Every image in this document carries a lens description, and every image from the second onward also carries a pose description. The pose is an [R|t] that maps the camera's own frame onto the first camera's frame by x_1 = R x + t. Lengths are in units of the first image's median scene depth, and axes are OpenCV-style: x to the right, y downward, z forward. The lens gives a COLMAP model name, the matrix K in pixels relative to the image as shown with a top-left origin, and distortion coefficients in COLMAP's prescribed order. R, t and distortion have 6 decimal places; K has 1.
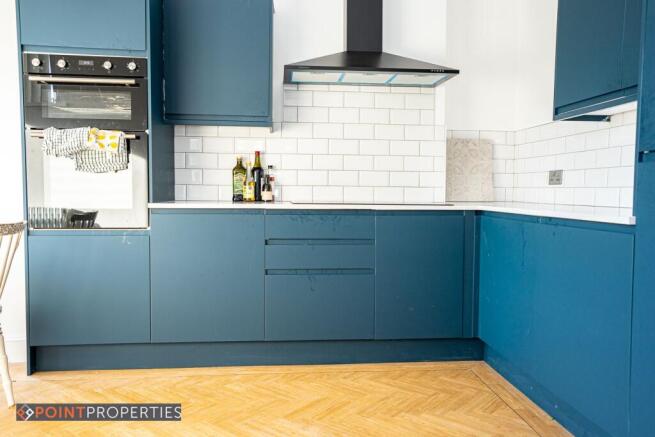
lens RADIAL K [[524.9, 0, 327.5], [0, 524.9, 218.5], [0, 0, 1]] dist [0.001997, 0.000376]
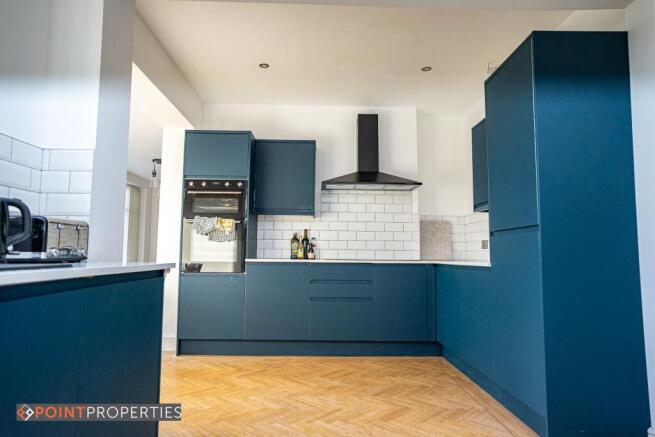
lens RADIAL K [[429.7, 0, 327.5], [0, 429.7, 218.5], [0, 0, 1]] dist [-0.000892, -0.000135]
pose [[0.997481, -0.004368, -0.070801, 0.036633], [-0.005770, 0.989799, -0.142351, 0.036591], [0.070700, 0.142401, 0.987281, -0.388023]]
